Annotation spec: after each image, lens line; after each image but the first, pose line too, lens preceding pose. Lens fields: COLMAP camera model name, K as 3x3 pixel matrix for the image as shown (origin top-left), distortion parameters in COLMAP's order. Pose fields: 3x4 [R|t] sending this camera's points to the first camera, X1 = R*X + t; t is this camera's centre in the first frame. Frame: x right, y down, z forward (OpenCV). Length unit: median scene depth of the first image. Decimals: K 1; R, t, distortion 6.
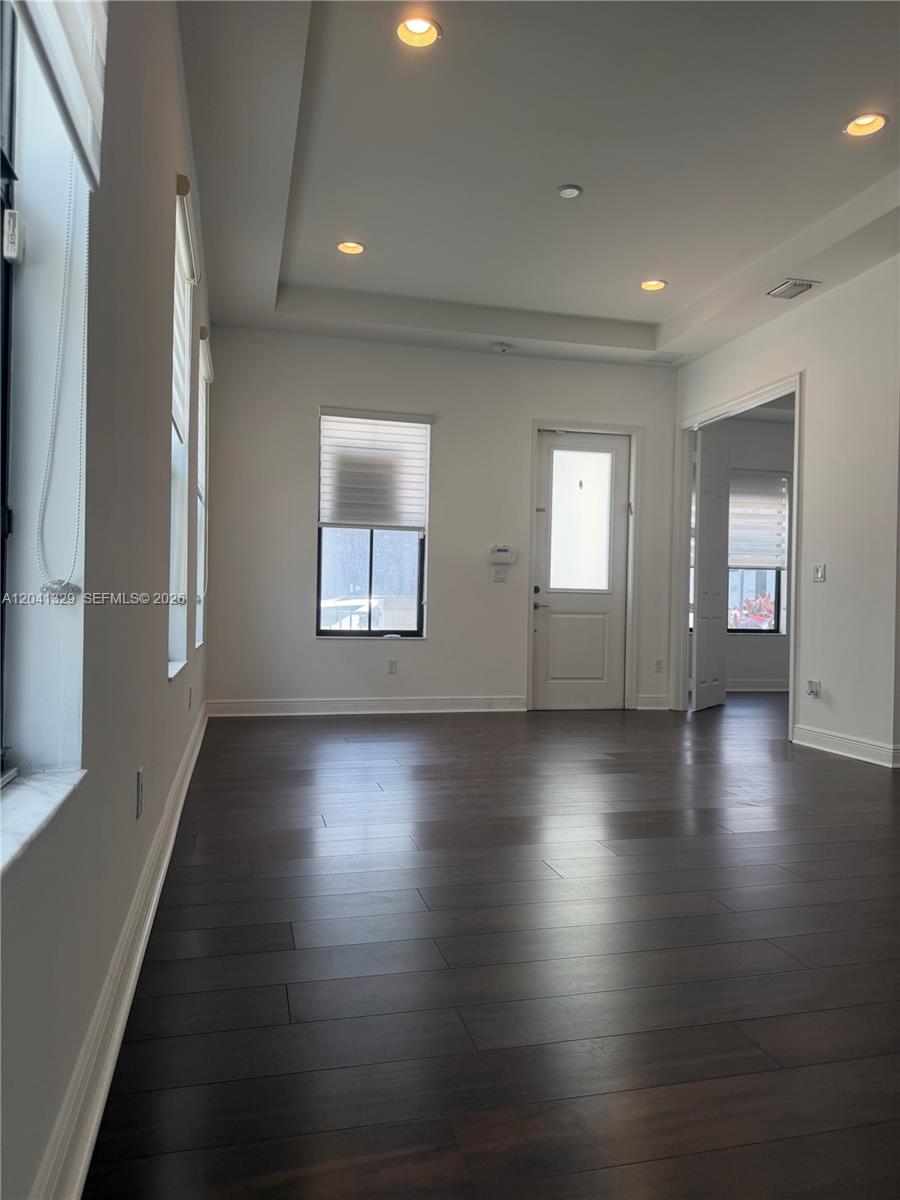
lens RADIAL K [[836.1, 0, 450.0], [0, 836.1, 600.0], [0, 0, 1]] dist [0.028909, -0.048692]
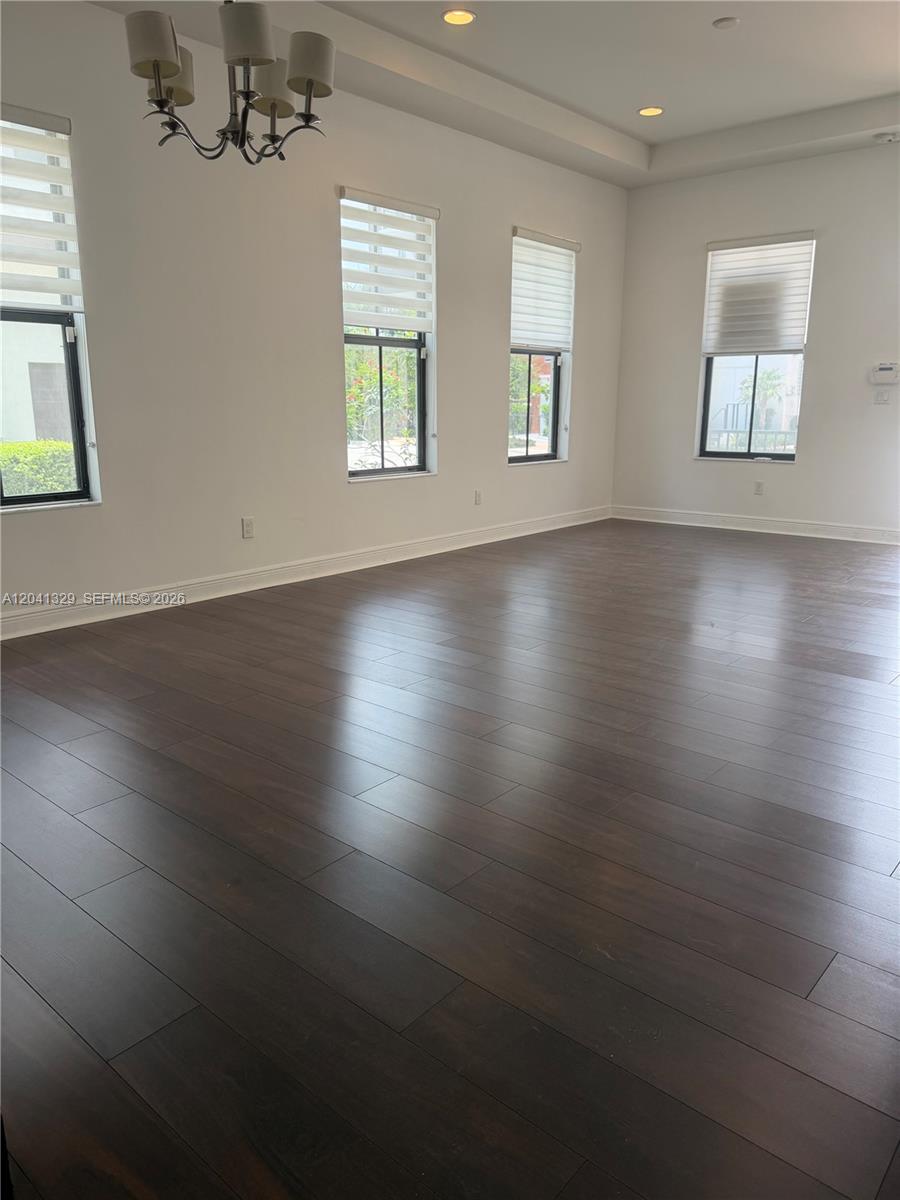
lens RADIAL K [[836.1, 0, 450.0], [0, 836.1, 600.0], [0, 0, 1]] dist [0.028909, -0.048692]
pose [[0.561164, 0.170622, -0.809928, 0.599492], [0.010339, 0.977001, 0.212982, -0.012914], [0.827640, -0.127892, 0.546494, 0.068270]]
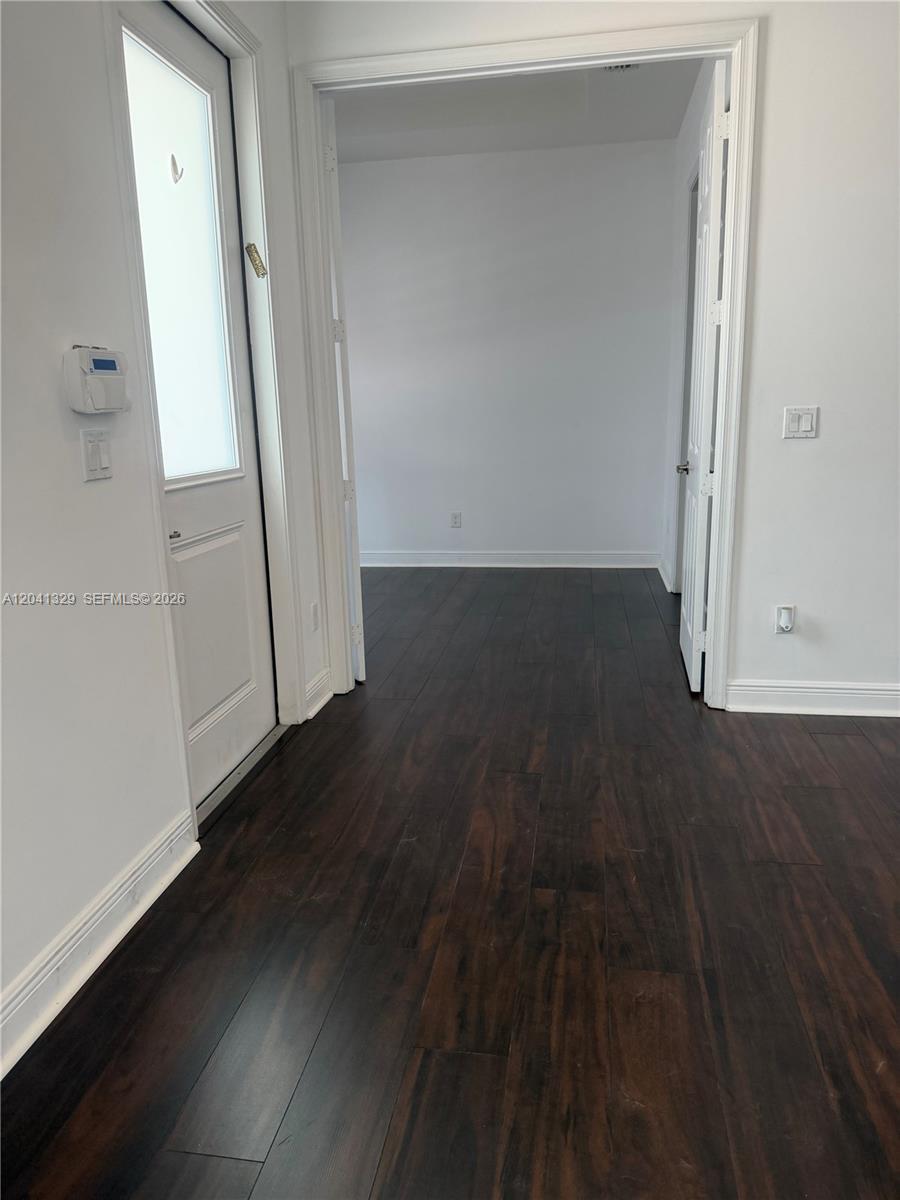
lens RADIAL K [[836.1, 0, 450.0], [0, 836.1, 600.0], [0, 0, 1]] dist [0.028909, -0.048692]
pose [[0.400527, -0.232326, 0.886342, -0.156173], [0.028953, 0.970048, 0.241184, -0.048567], [-0.915827, -0.070938, 0.395257, 0.800798]]
